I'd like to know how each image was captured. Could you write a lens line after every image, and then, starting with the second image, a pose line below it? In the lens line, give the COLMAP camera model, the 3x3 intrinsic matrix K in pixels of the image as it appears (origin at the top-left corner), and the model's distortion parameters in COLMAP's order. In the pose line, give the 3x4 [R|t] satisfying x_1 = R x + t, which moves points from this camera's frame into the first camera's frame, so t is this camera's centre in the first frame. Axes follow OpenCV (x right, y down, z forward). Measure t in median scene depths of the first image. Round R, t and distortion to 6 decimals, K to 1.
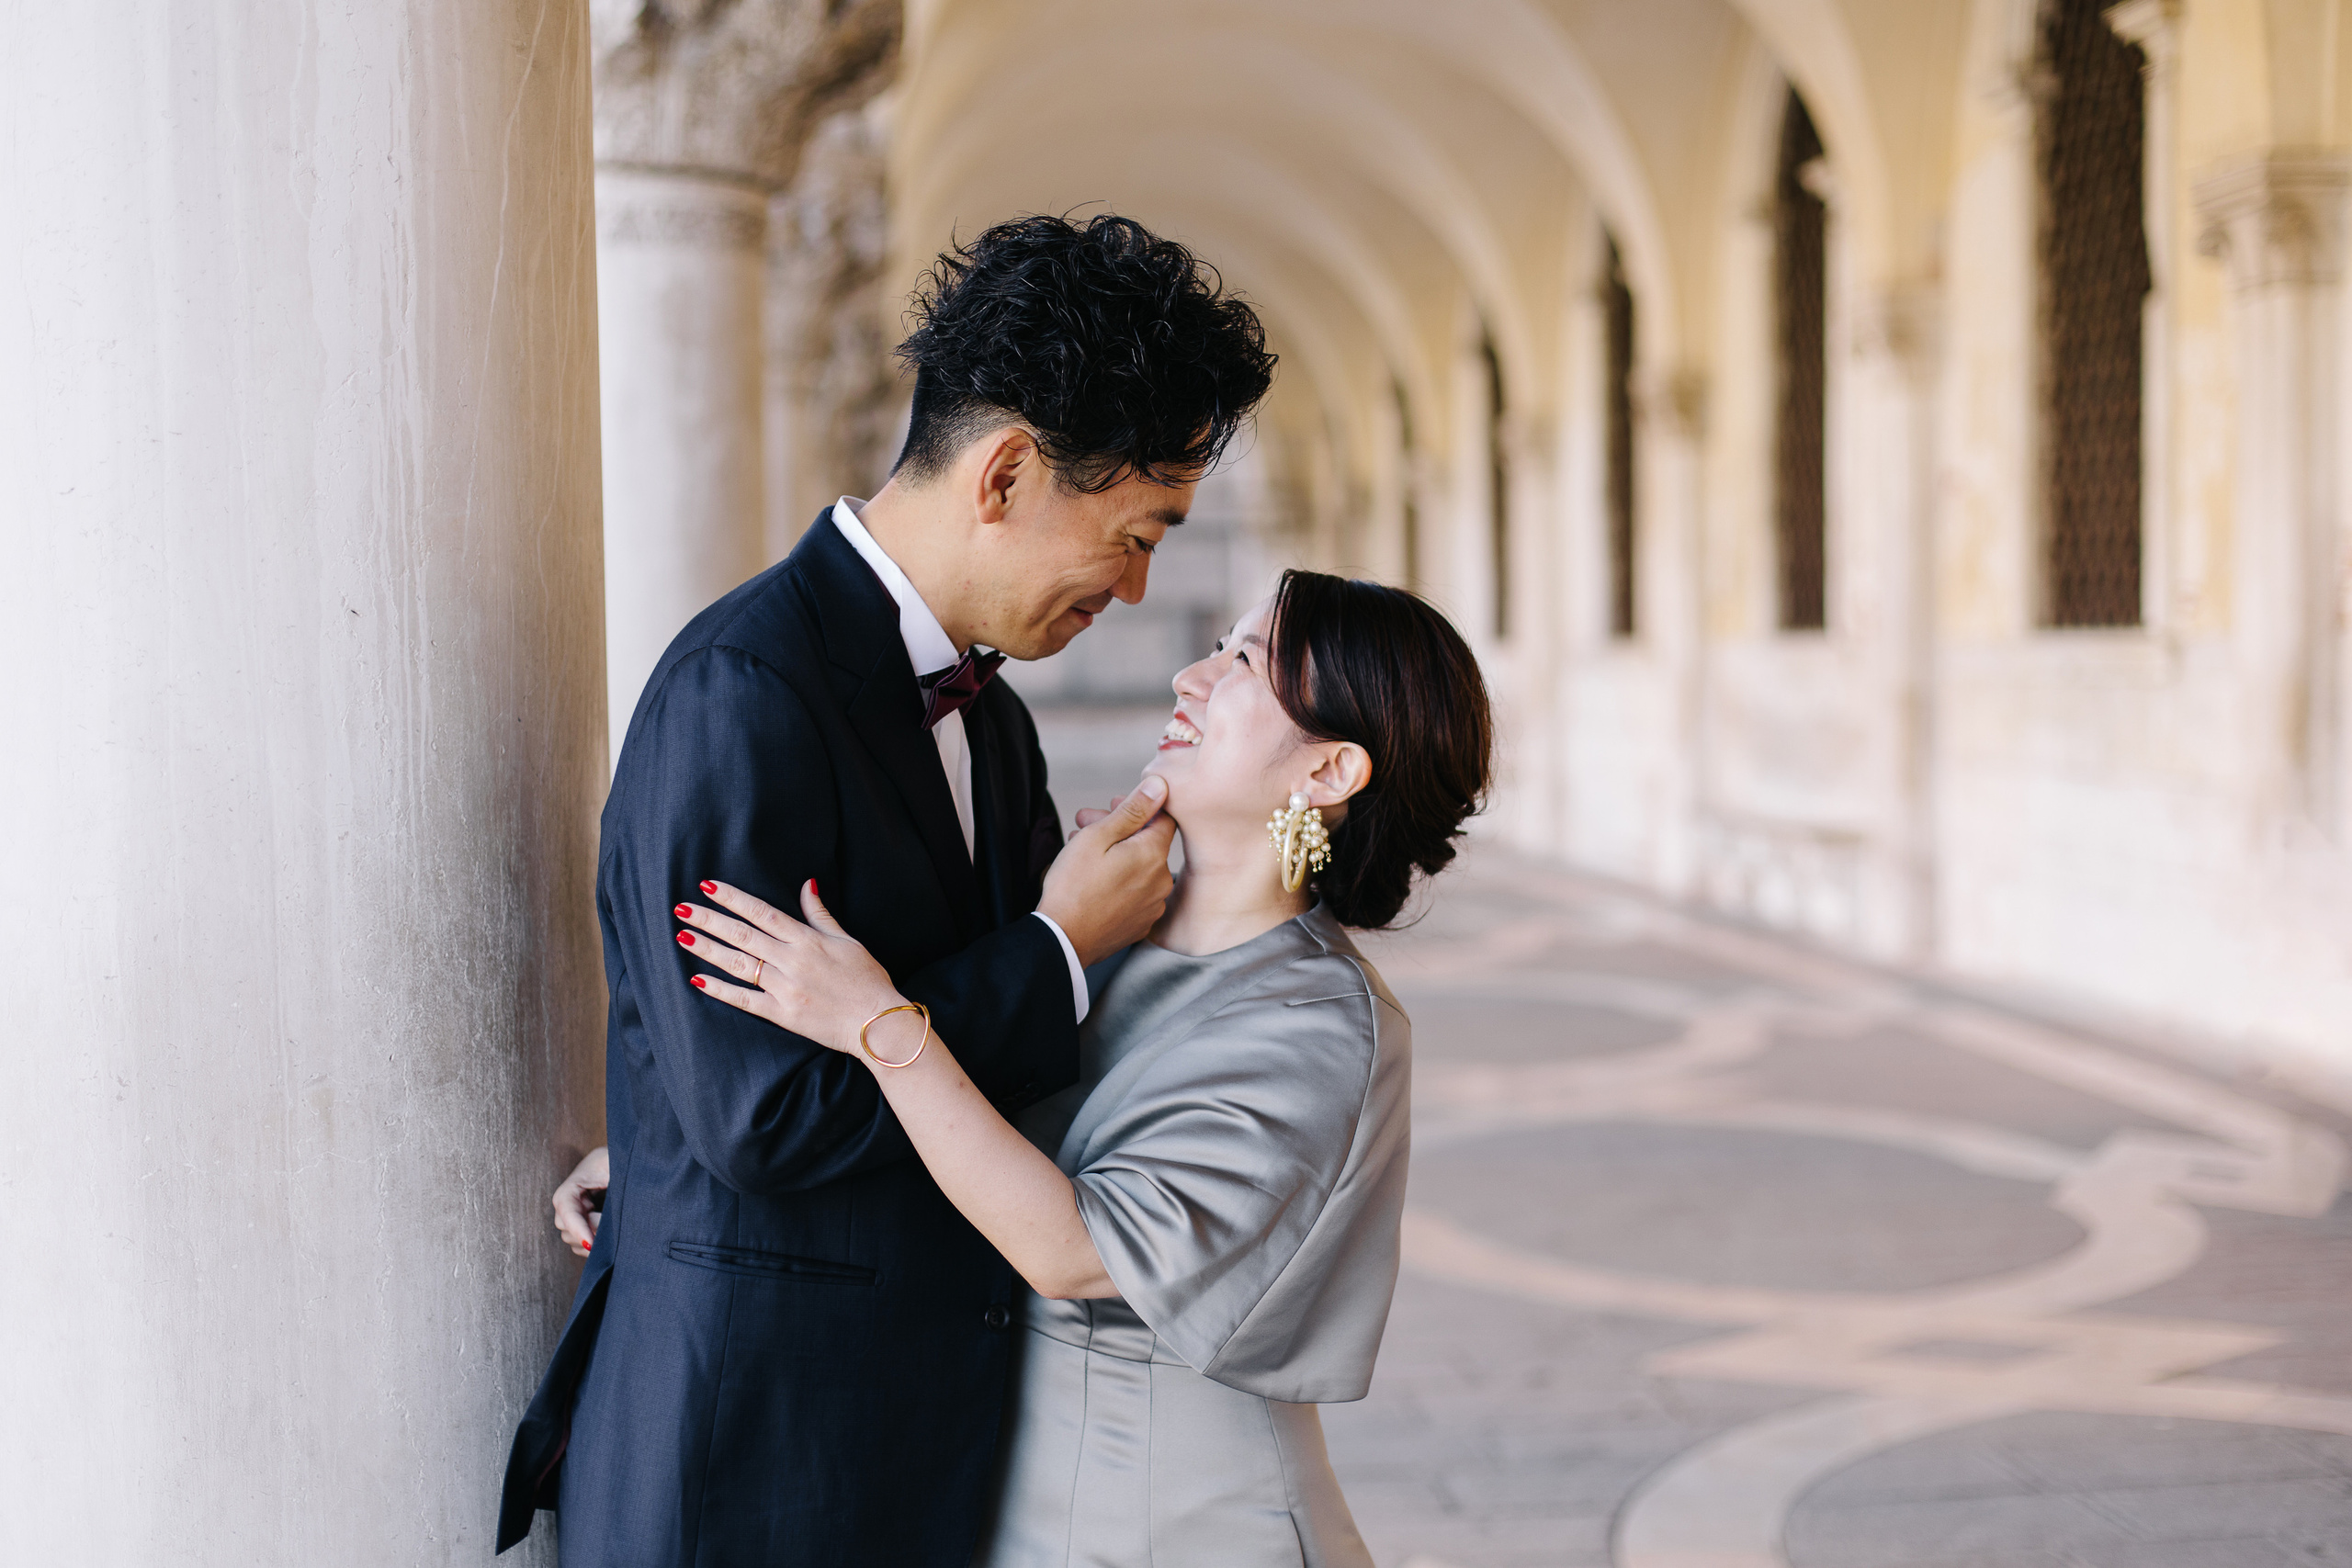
lens RADIAL K [[3739.5, 0, 1181.4], [0, 3739.5, 780.1], [0, 0, 1]] dist [-0.056005, 0.000000]
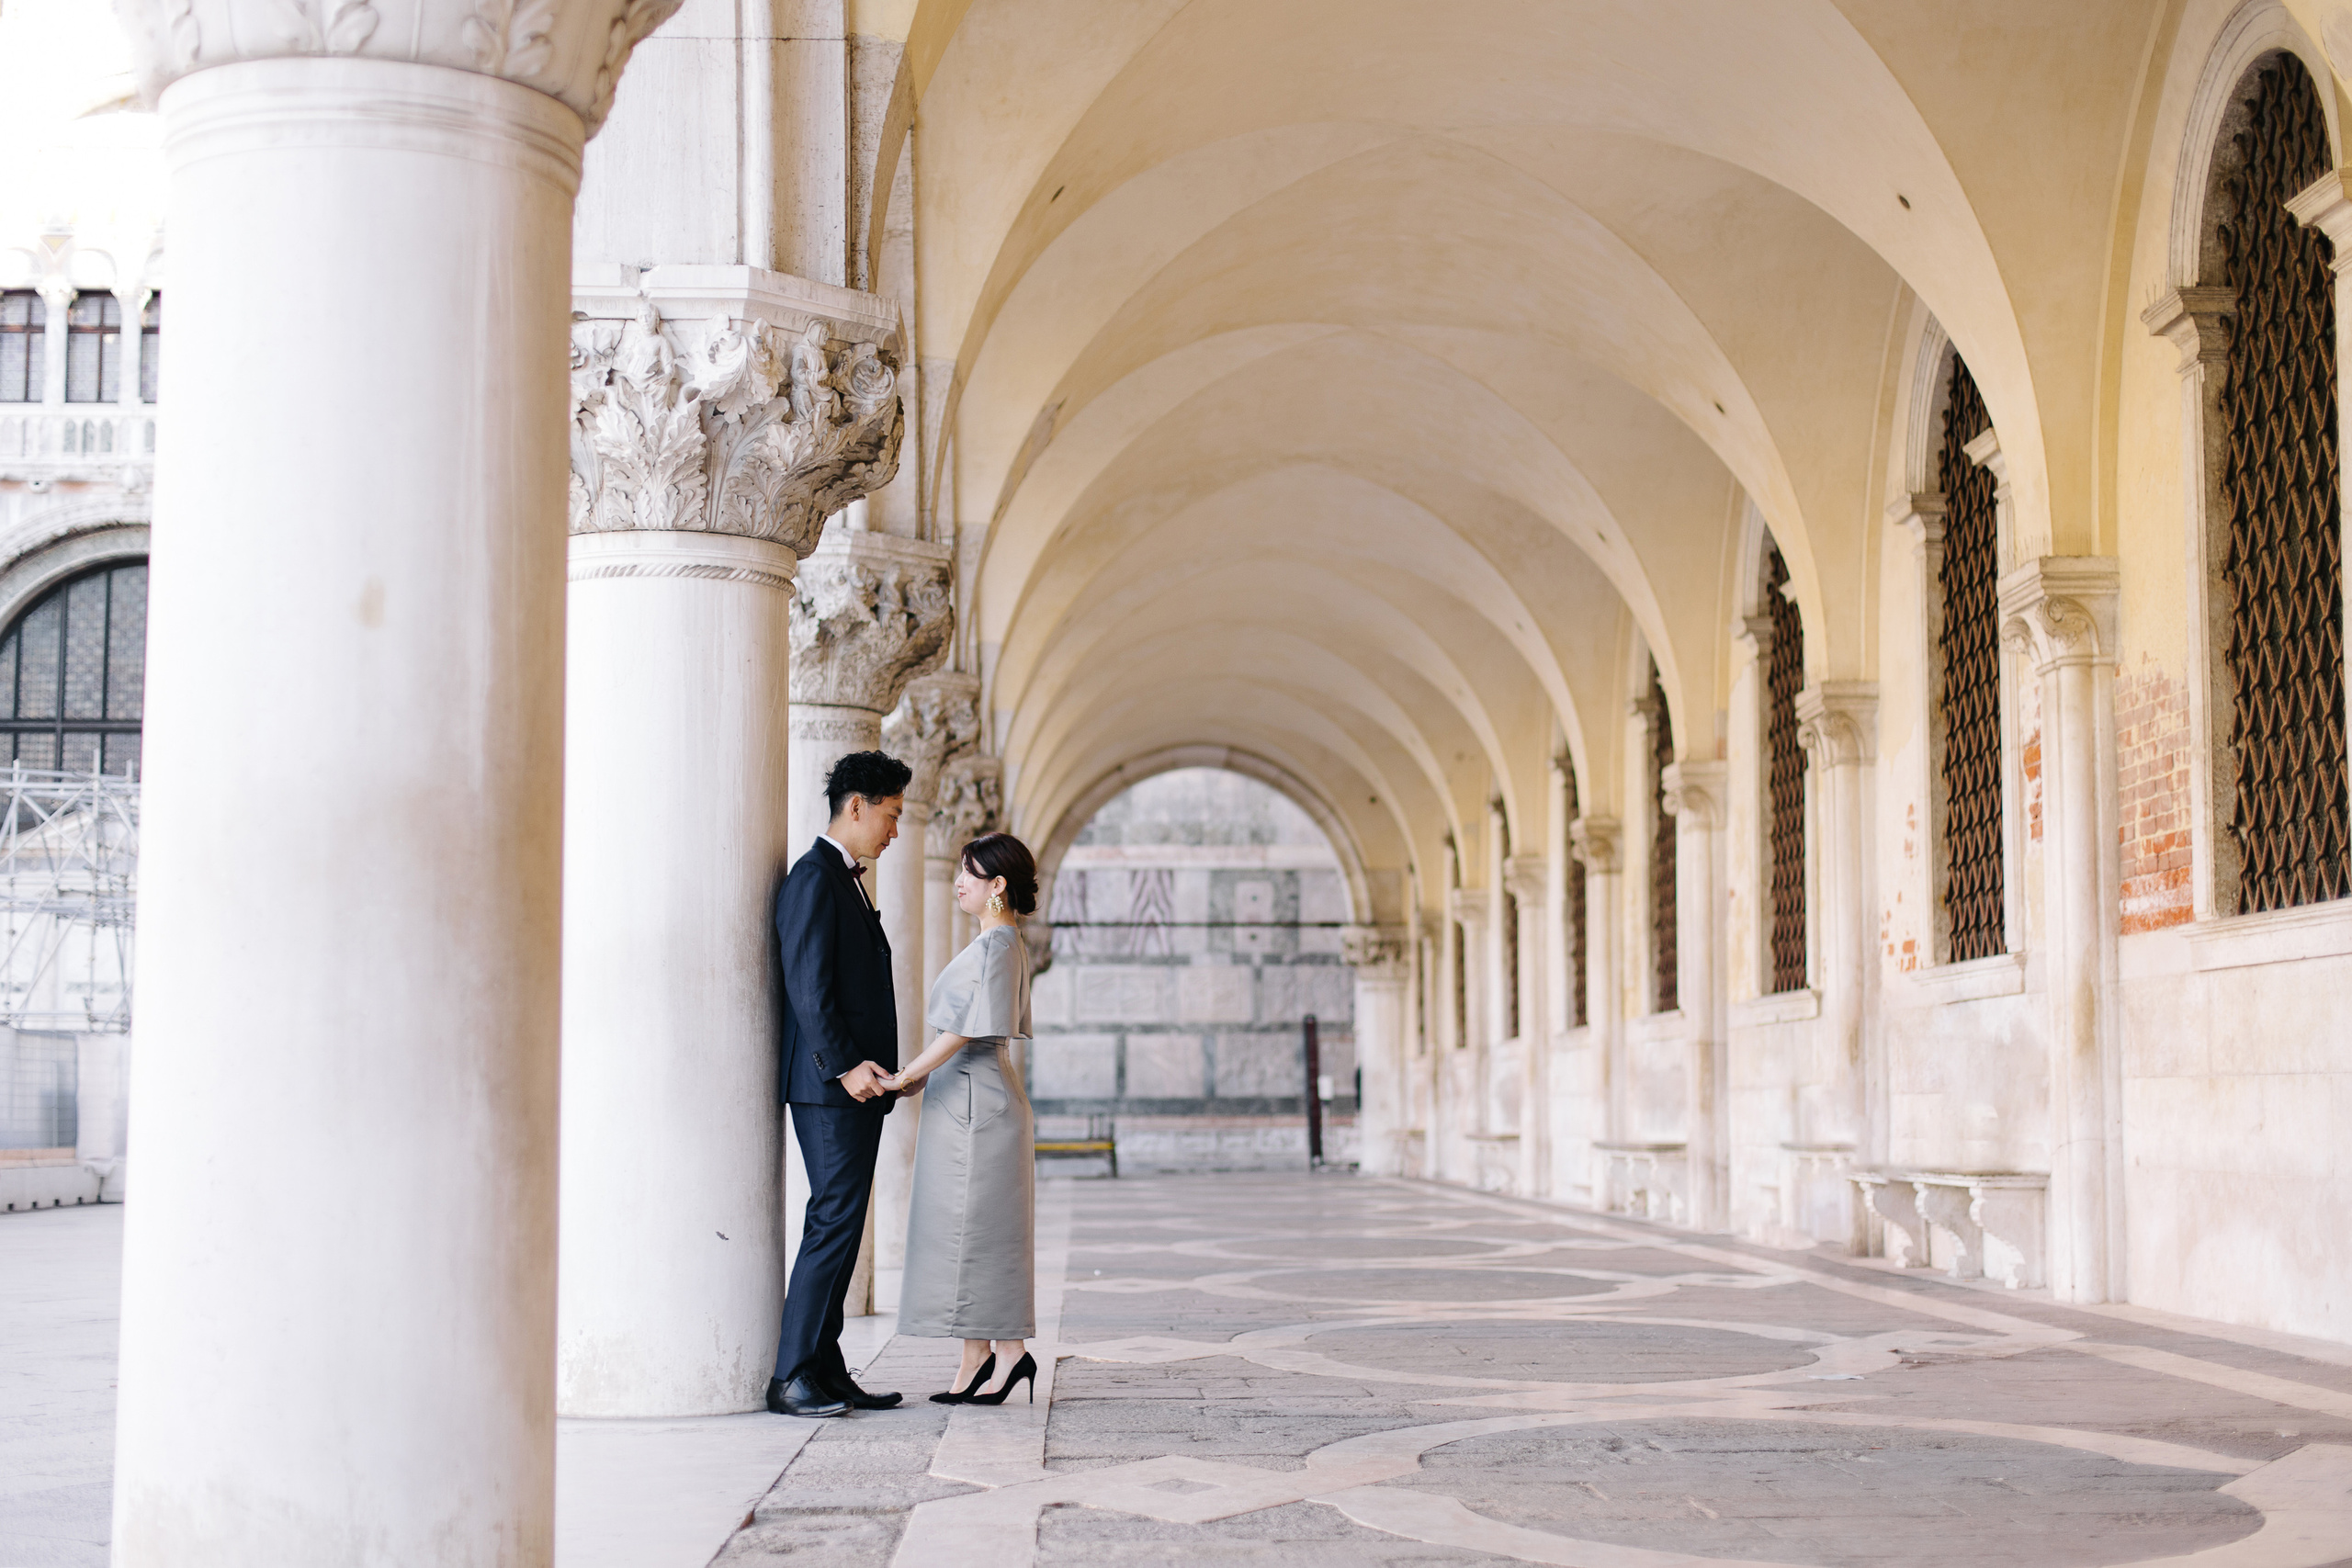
lens RADIAL K [[3739.5, 0, 1156.5], [0, 3739.5, 777.7], [0, 0, 1]] dist [-0.056005, 0.000000]
pose [[0.997961, 0.011988, -0.062691, 0.104321], [-0.019574, 0.992356, -0.121842, 0.076404], [0.060751, 0.122821, 0.990568, -0.627006]]
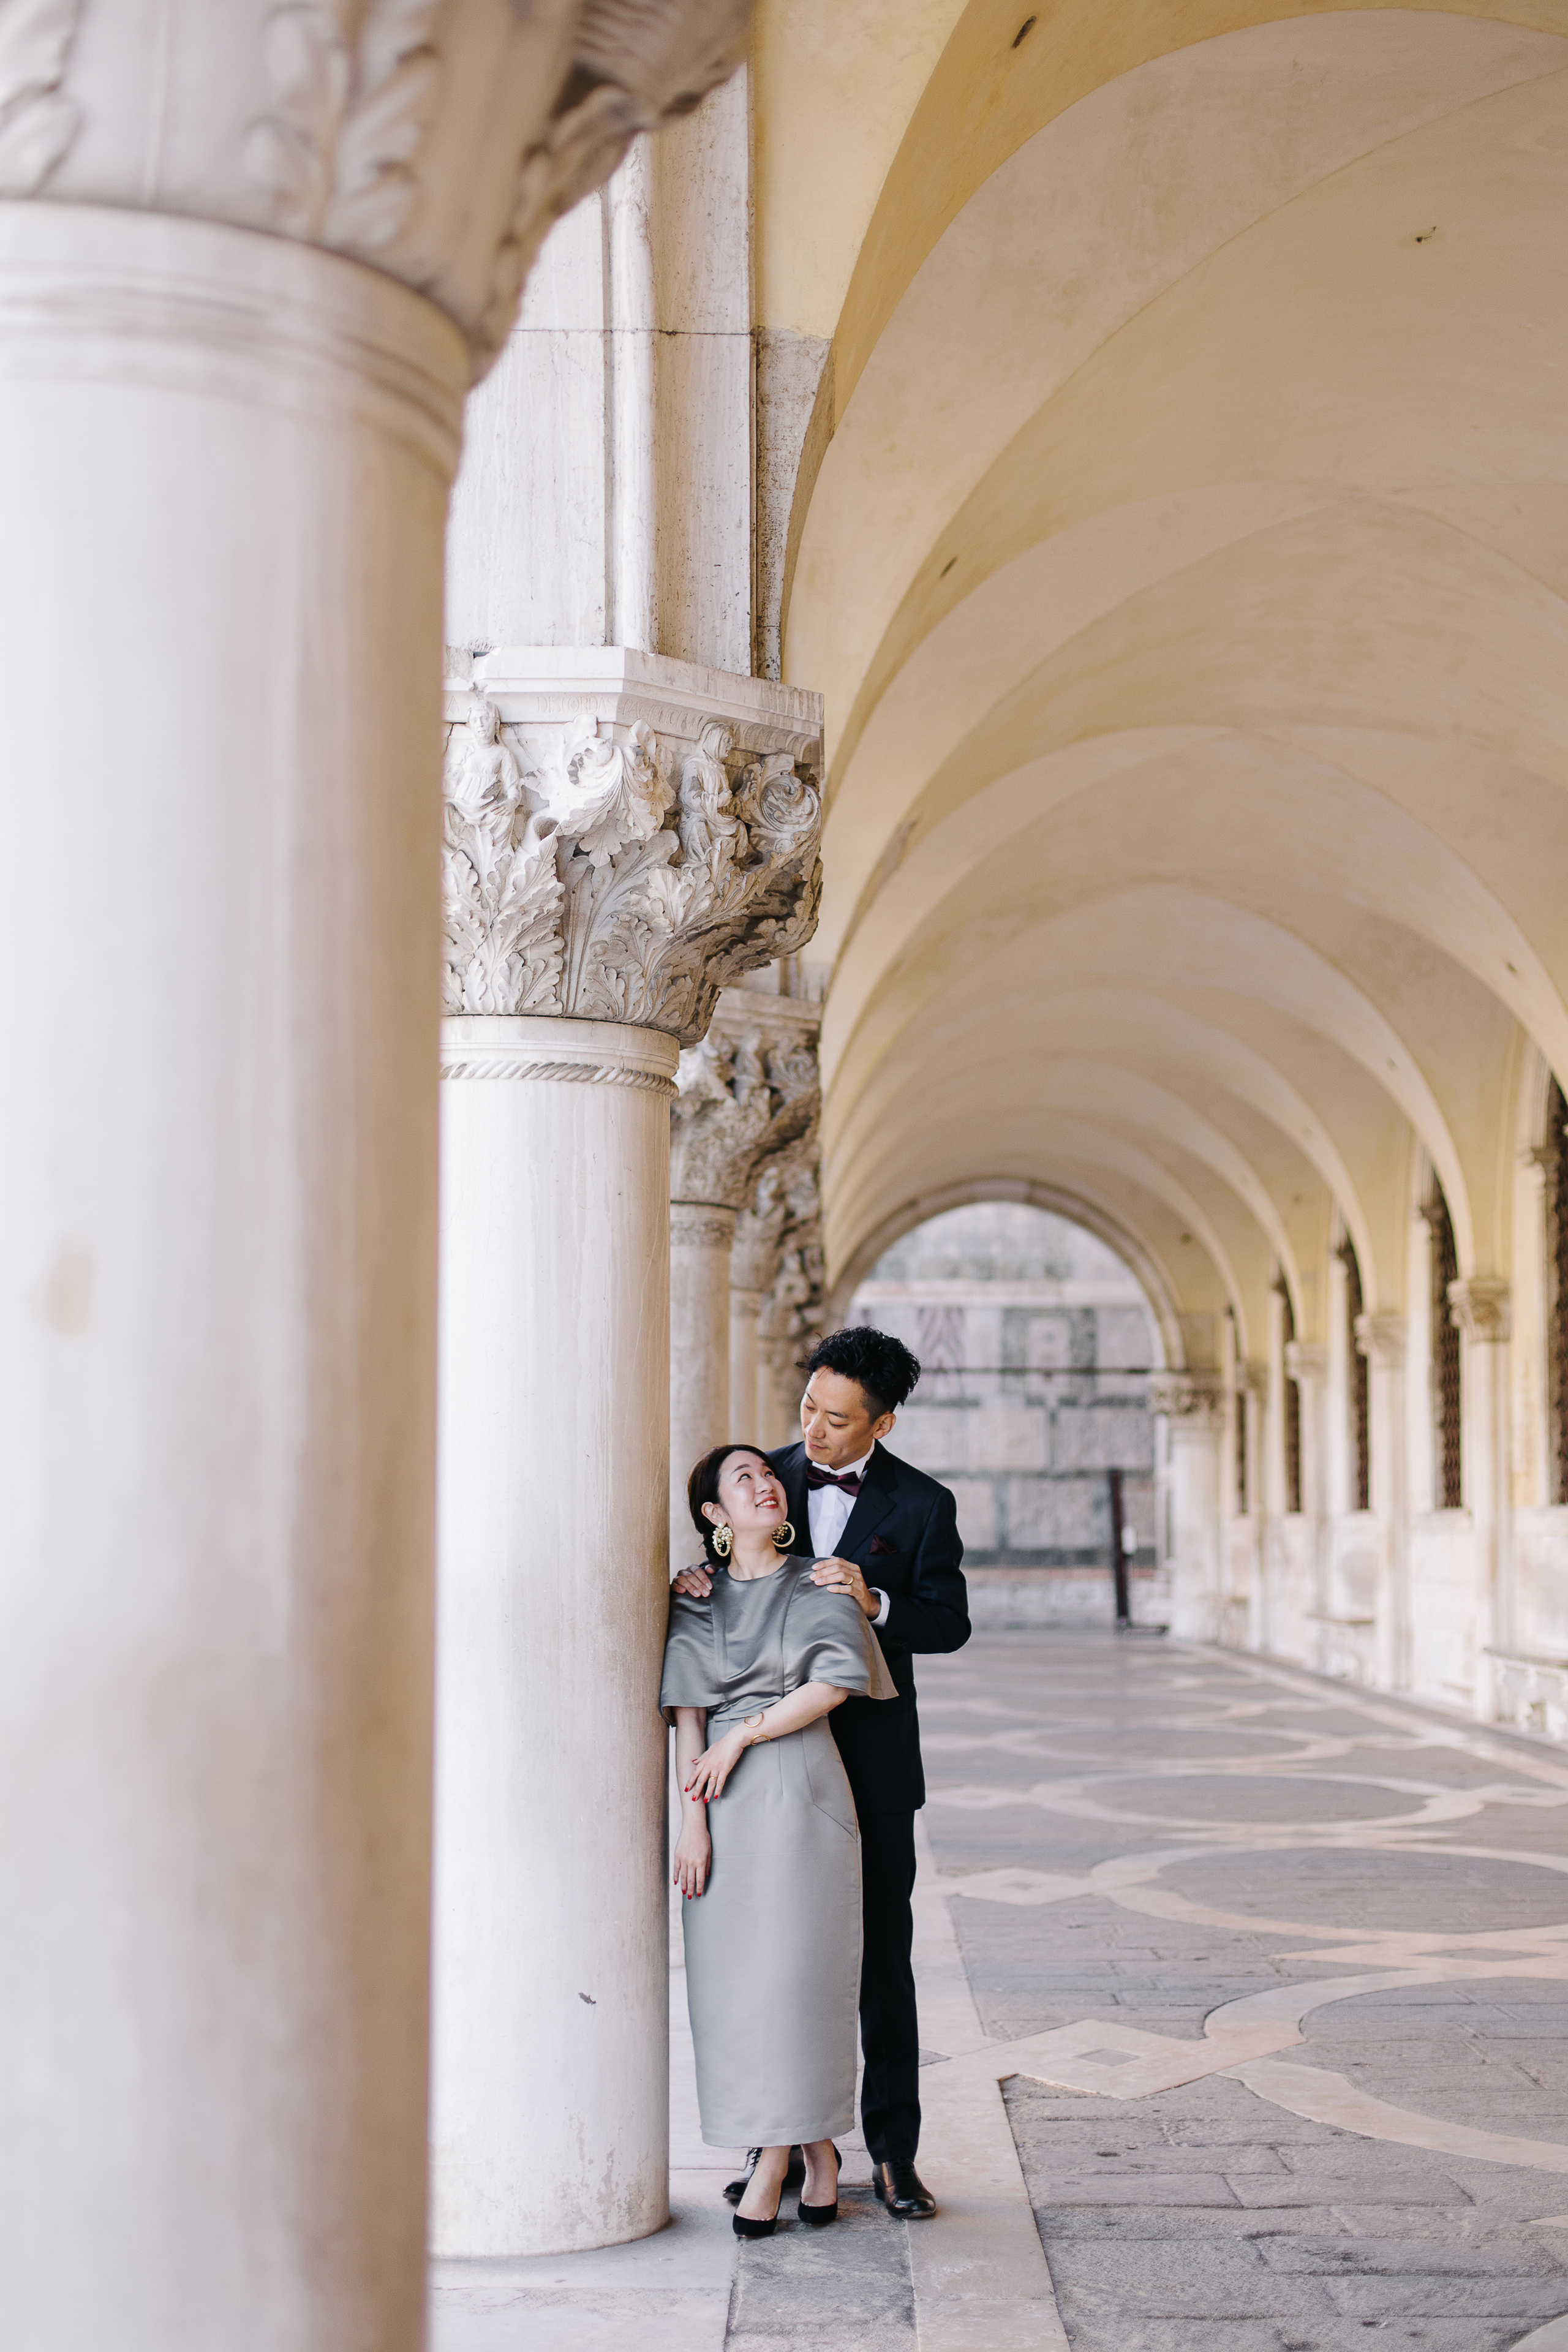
lens RADIAL K [[3739.9, 0, 677.3], [0, 3739.9, 1187.0], [0, 0, 1]] dist [-0.056005, 0.000000]
pose [[0.992377, 0.011095, -0.122740, 0.042228], [-0.025906, 0.992466, -0.119747, 0.019731], [0.120487, 0.122014, 0.985188, -0.396133]]
